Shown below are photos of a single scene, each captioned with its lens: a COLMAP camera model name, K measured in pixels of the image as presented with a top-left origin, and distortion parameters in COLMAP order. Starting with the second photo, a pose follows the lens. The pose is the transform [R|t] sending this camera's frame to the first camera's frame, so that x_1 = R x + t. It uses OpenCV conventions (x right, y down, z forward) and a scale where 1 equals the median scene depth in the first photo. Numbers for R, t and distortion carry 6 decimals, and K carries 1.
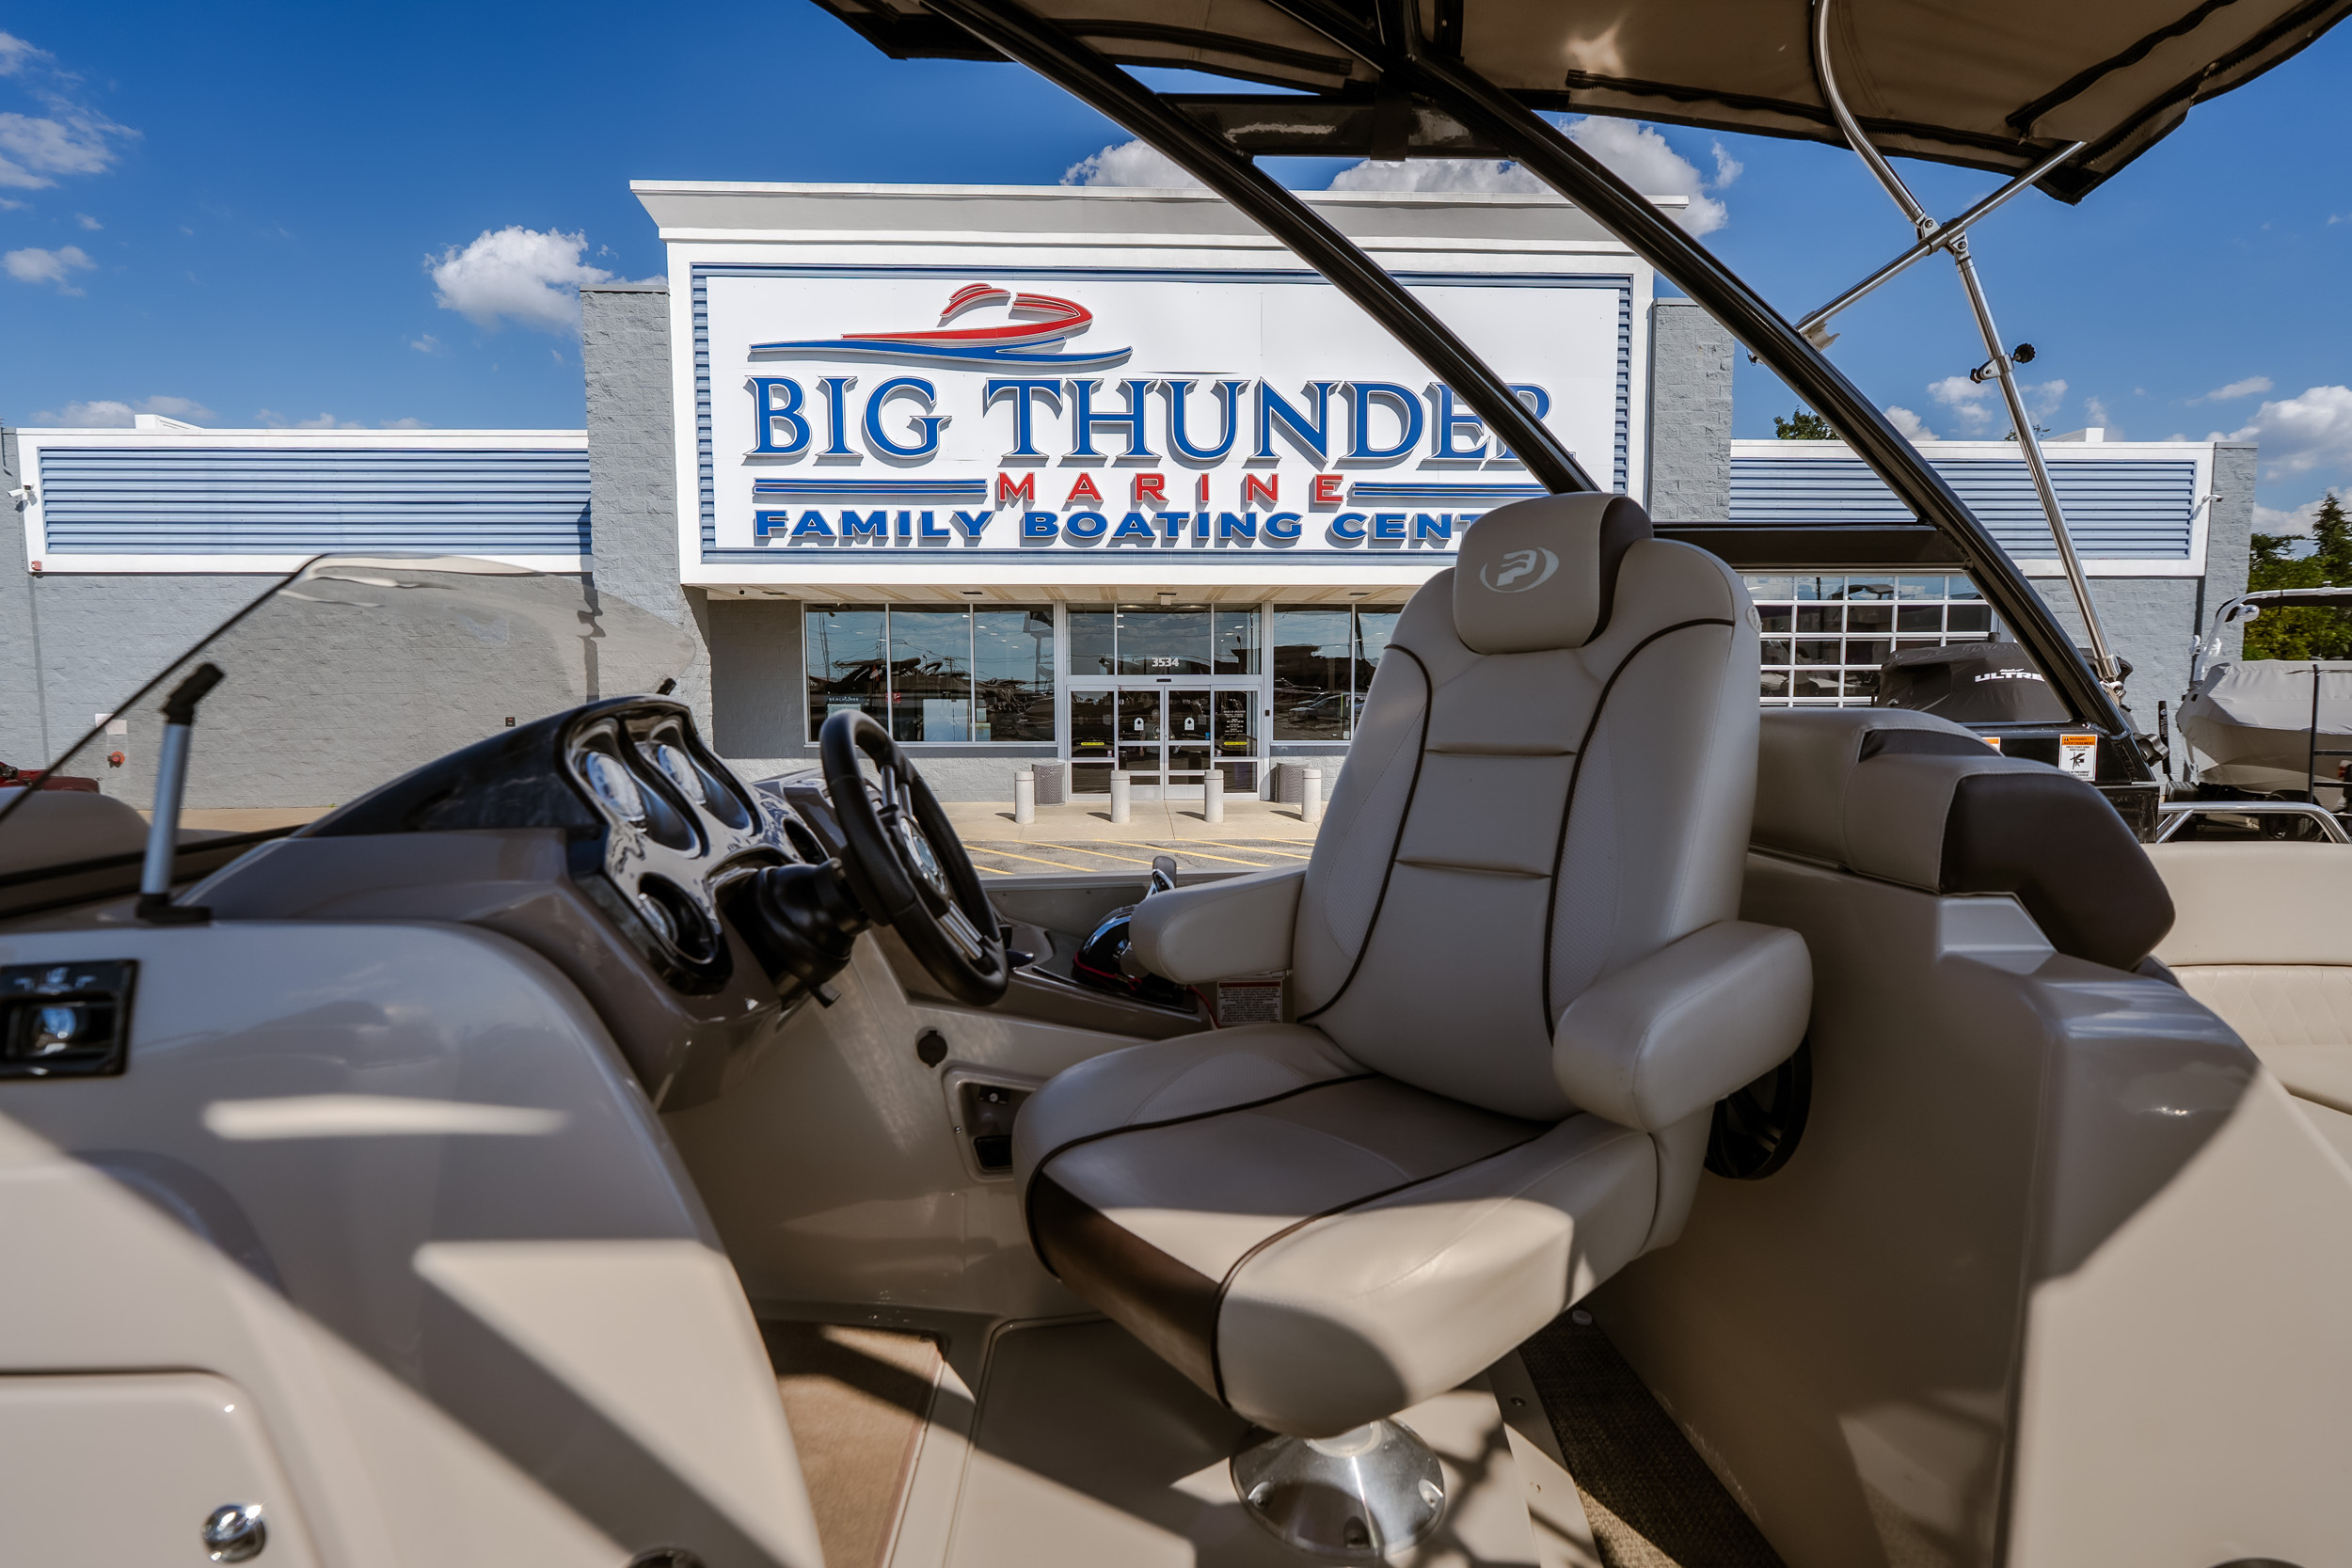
lens RADIAL K [[1058.4, 0, 1173.8], [0, 1058.4, 780.9], [0, 0, 1]] dist [-0.006763, 0.002469]
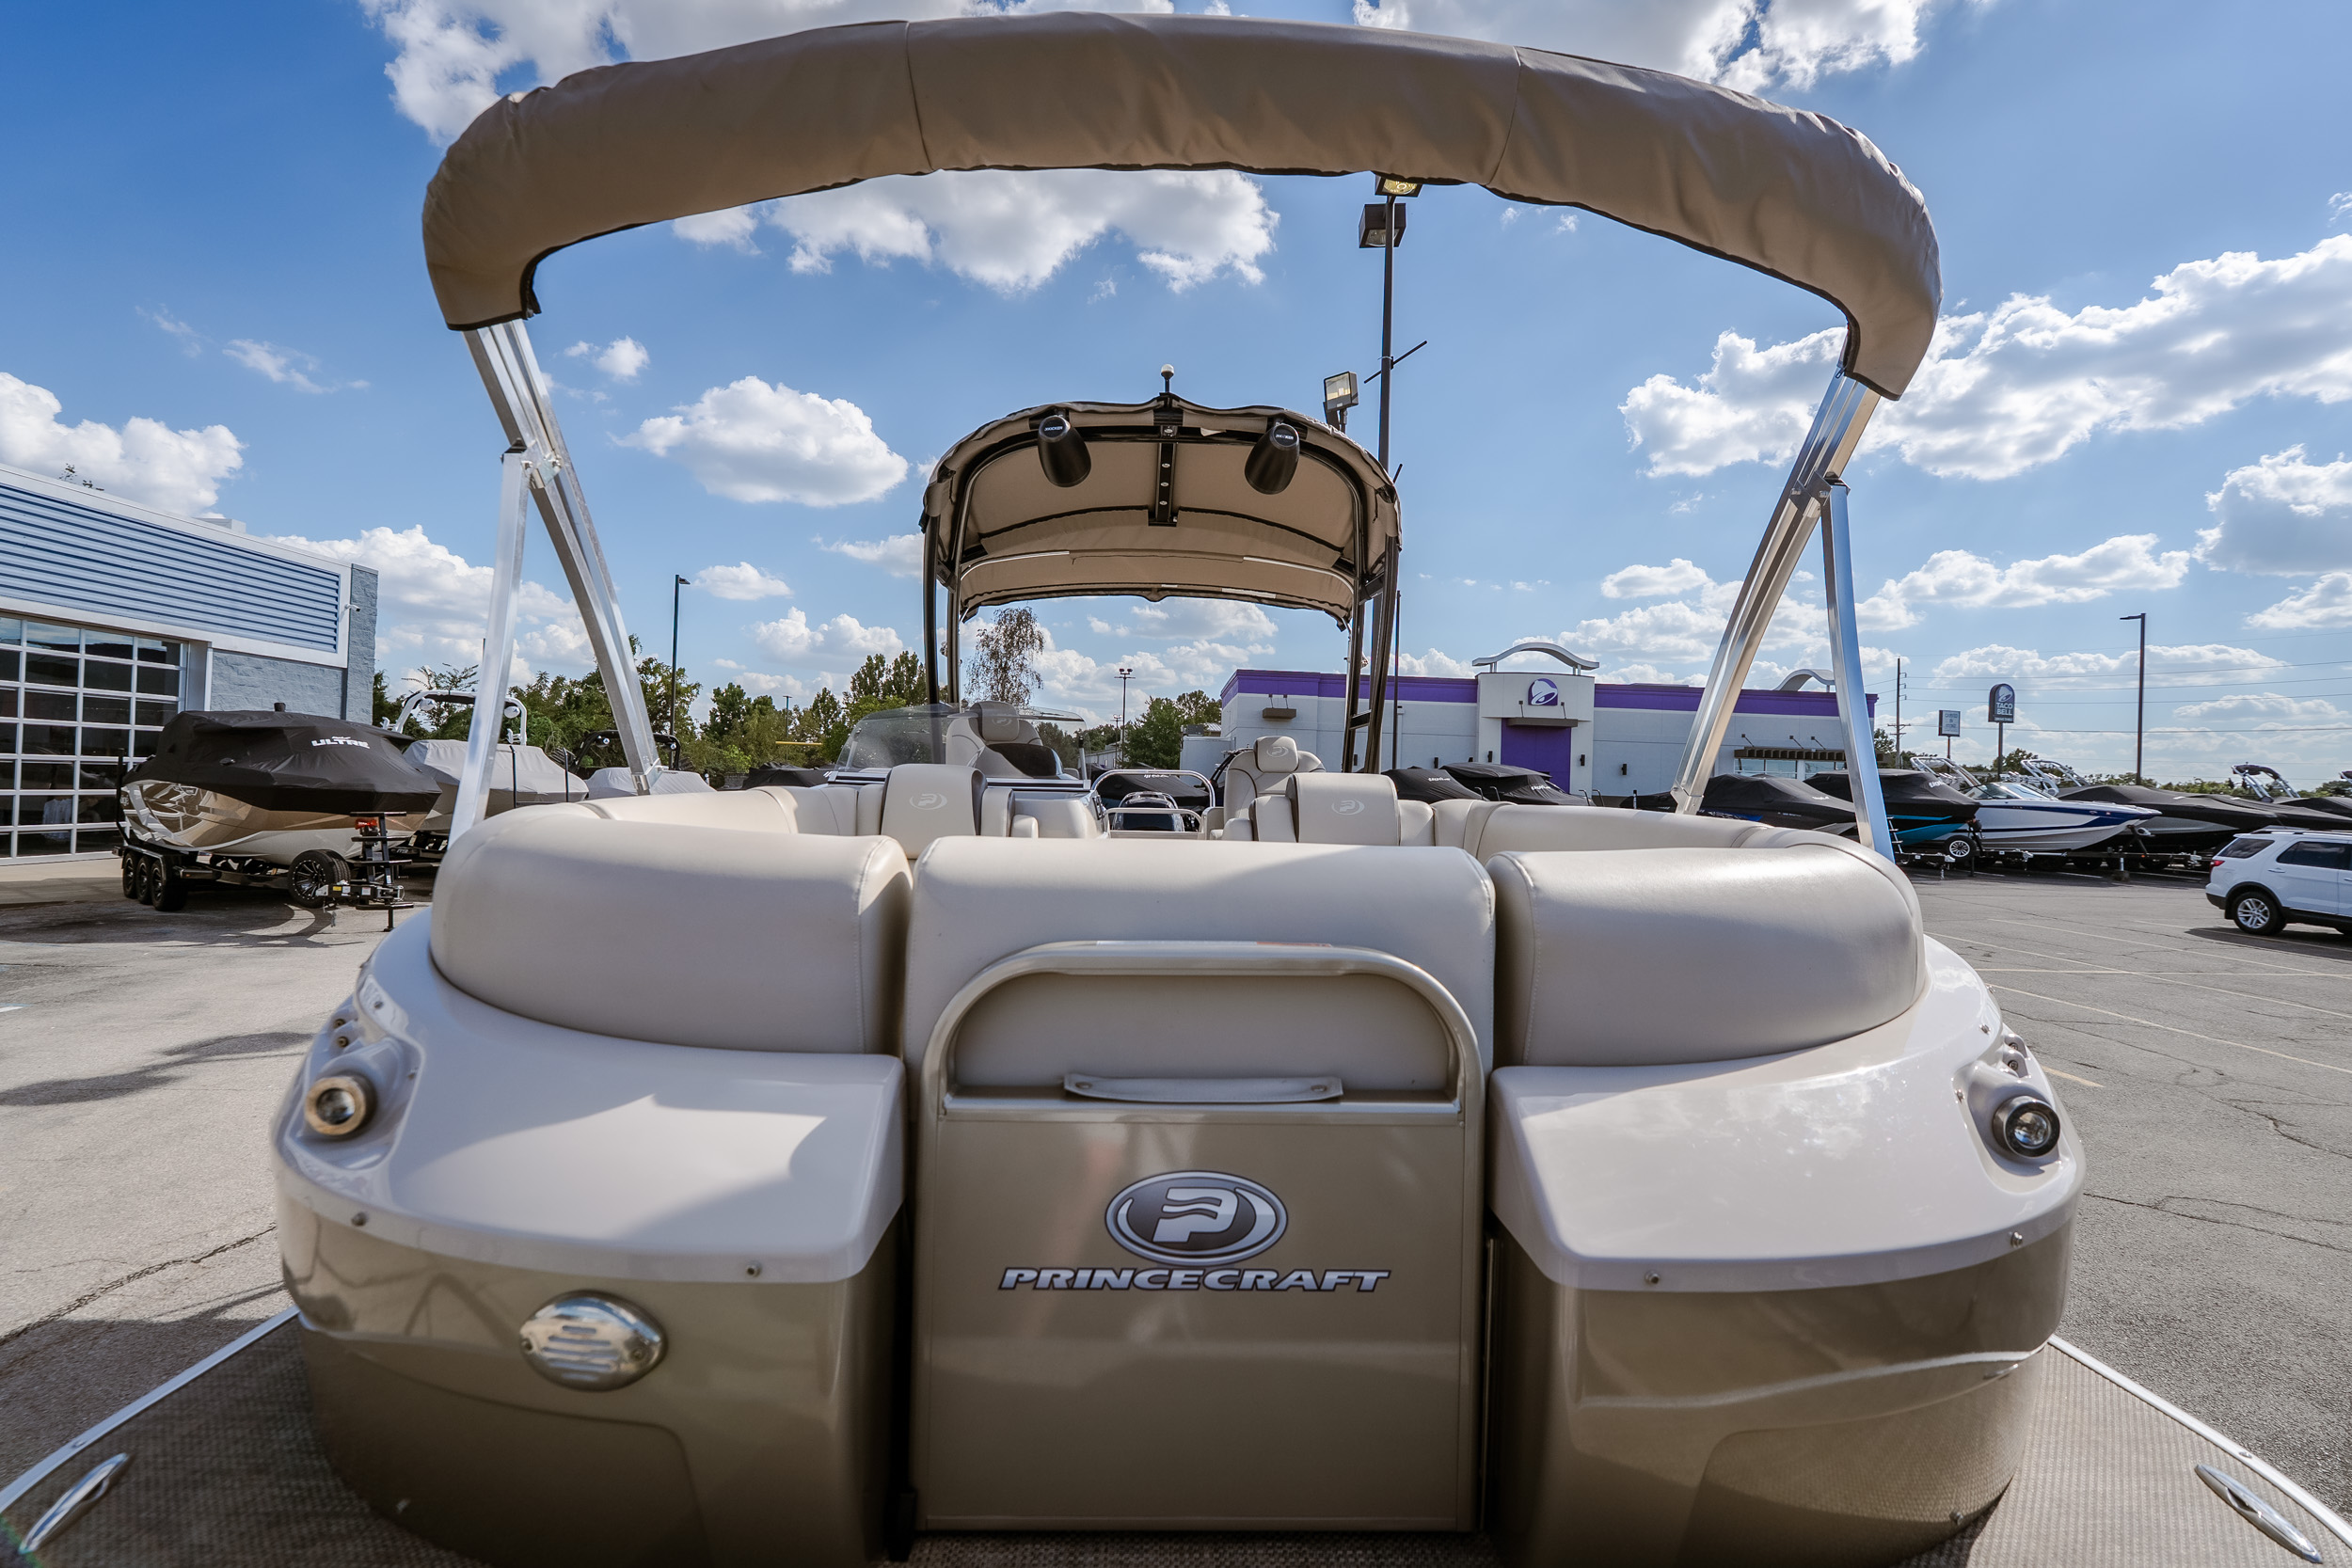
lens RADIAL K [[1058.4, 0, 1172.7], [0, 1058.4, 776.8], [0, 0, 1]] dist [-0.006763, 0.002469]
pose [[0.018205, 0.019501, 0.999644, -0.279533], [0.052414, 0.998416, -0.020431, 0.009535], [-0.998459, 0.052767, 0.017154, 0.025100]]
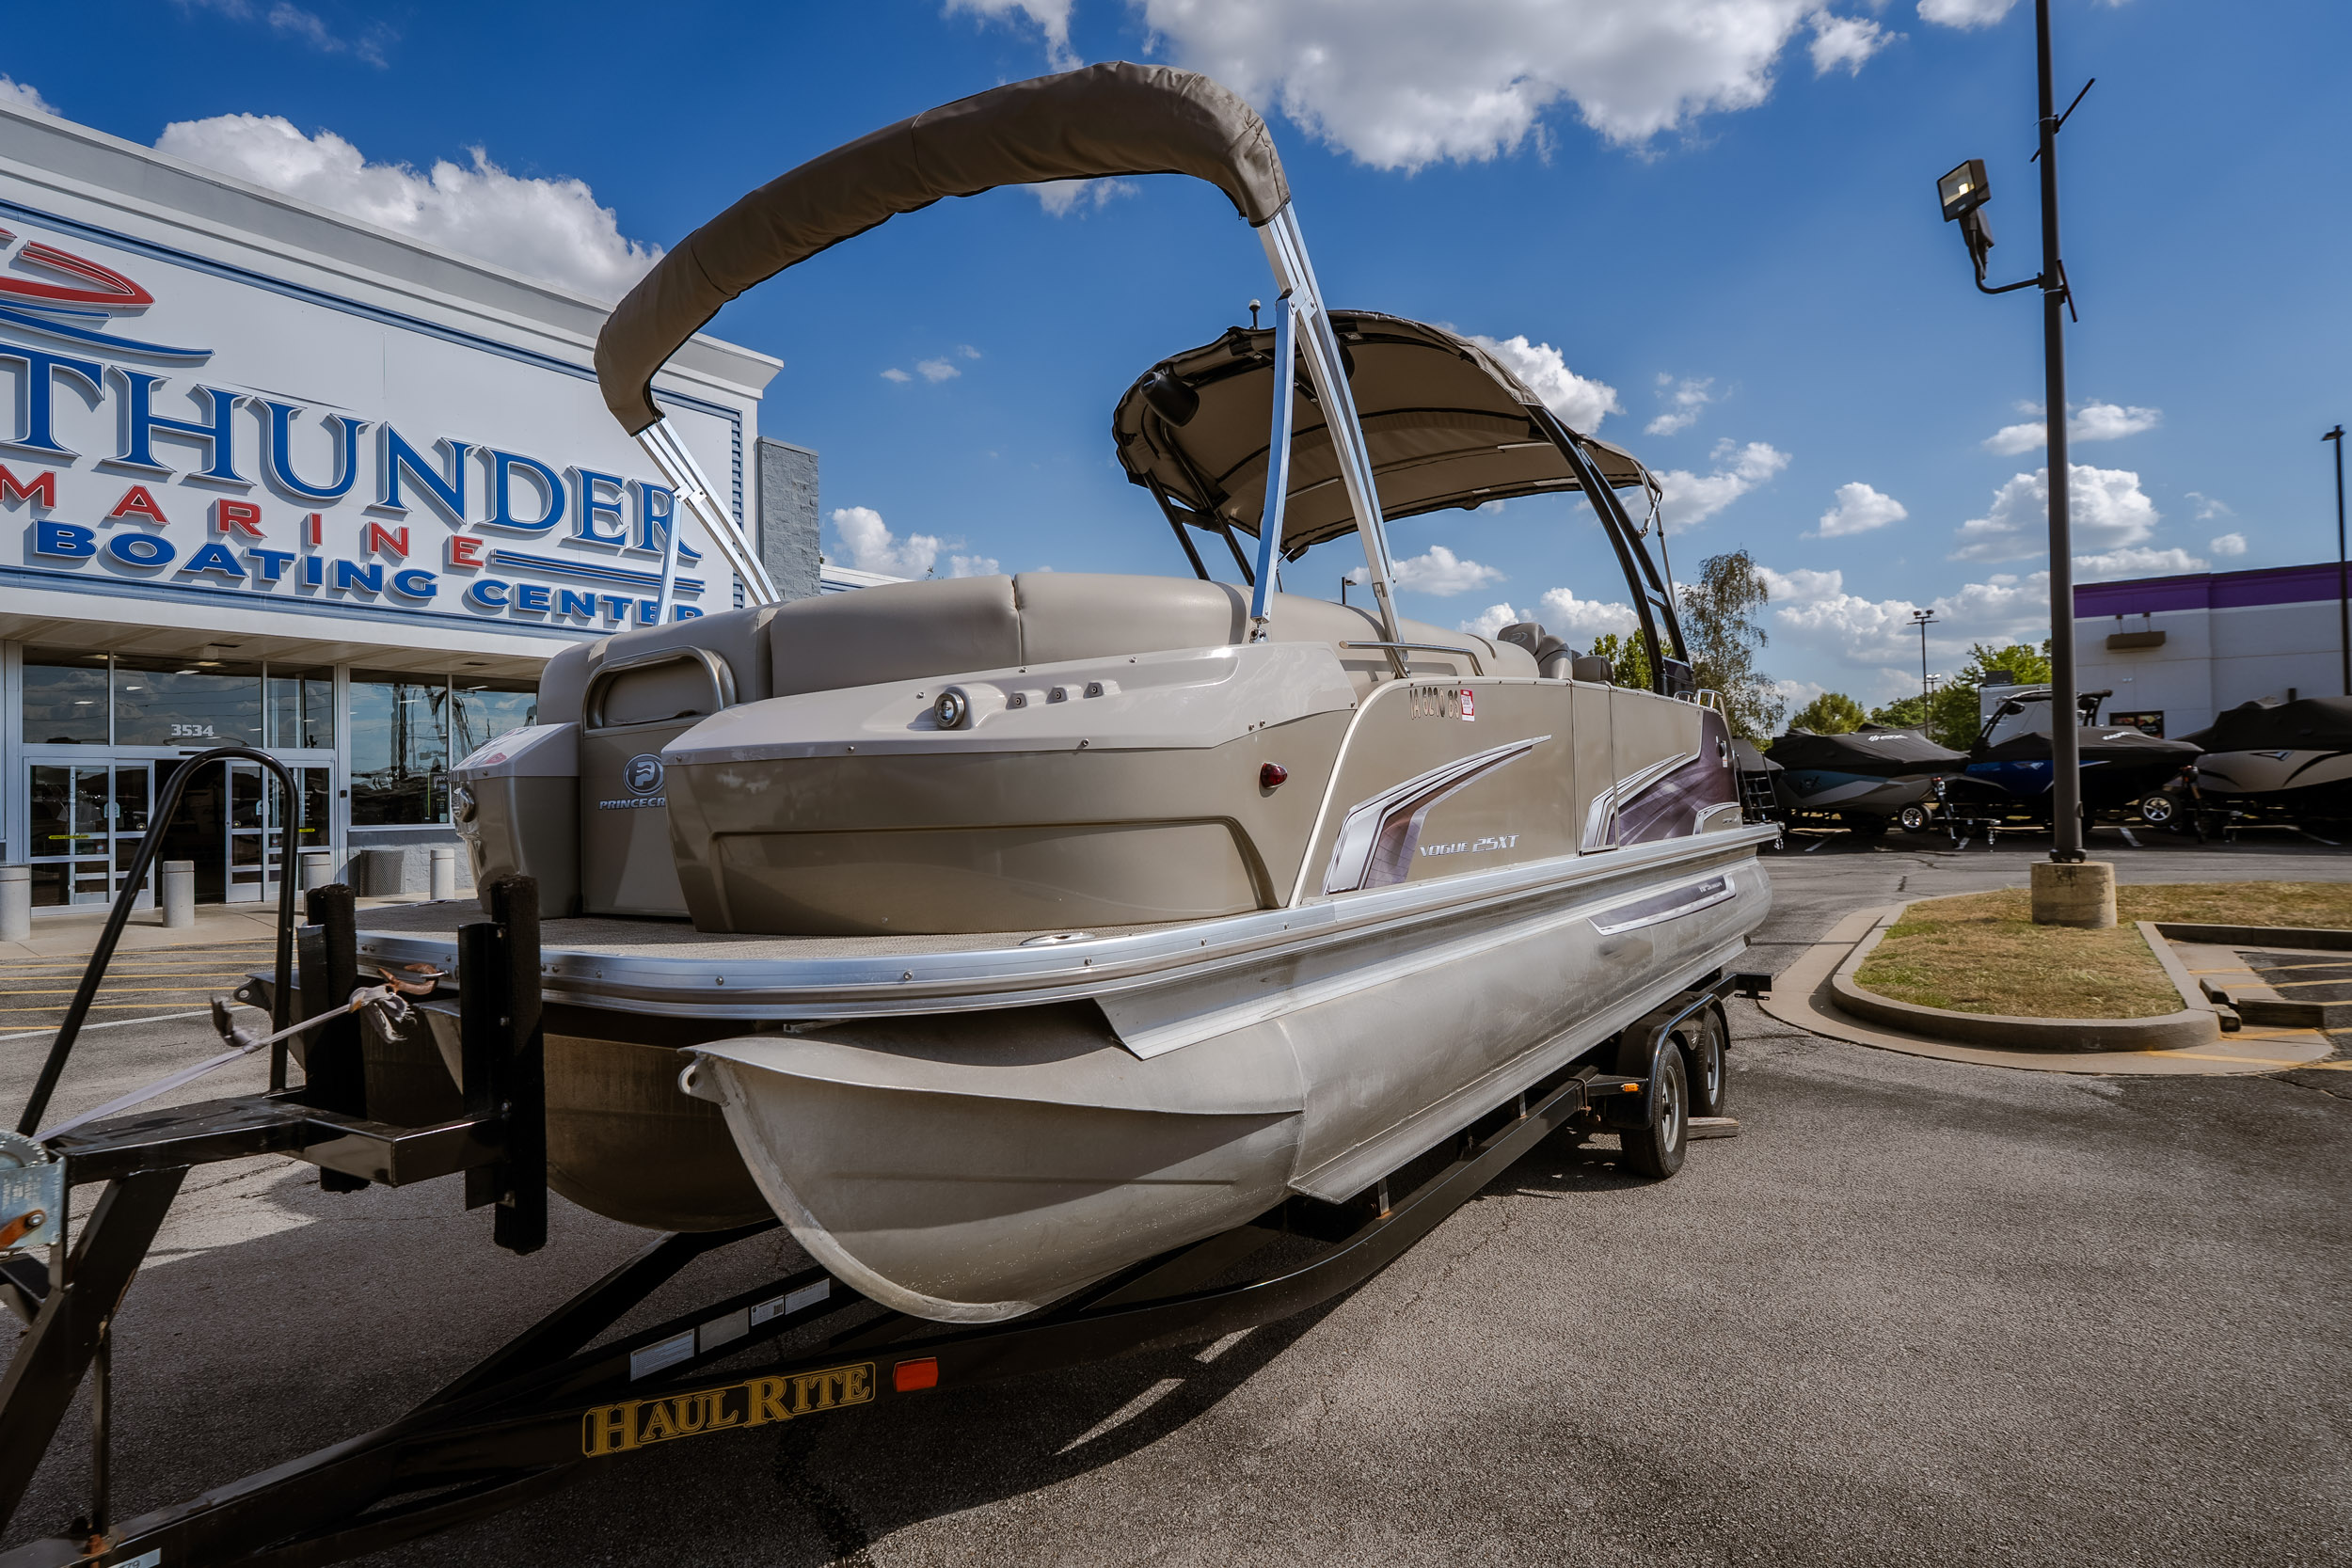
lens RADIAL K [[1173.5, 0, 1163.0], [0, 1173.5, 788.1], [0, 0, 1]] dist [-0.003493, 0.000441]
pose [[0.624810, -0.003485, 0.780769, -0.293237], [0.081054, 0.994877, -0.060423, 0.052945], [-0.776559, 0.101037, 0.621891, -0.129760]]
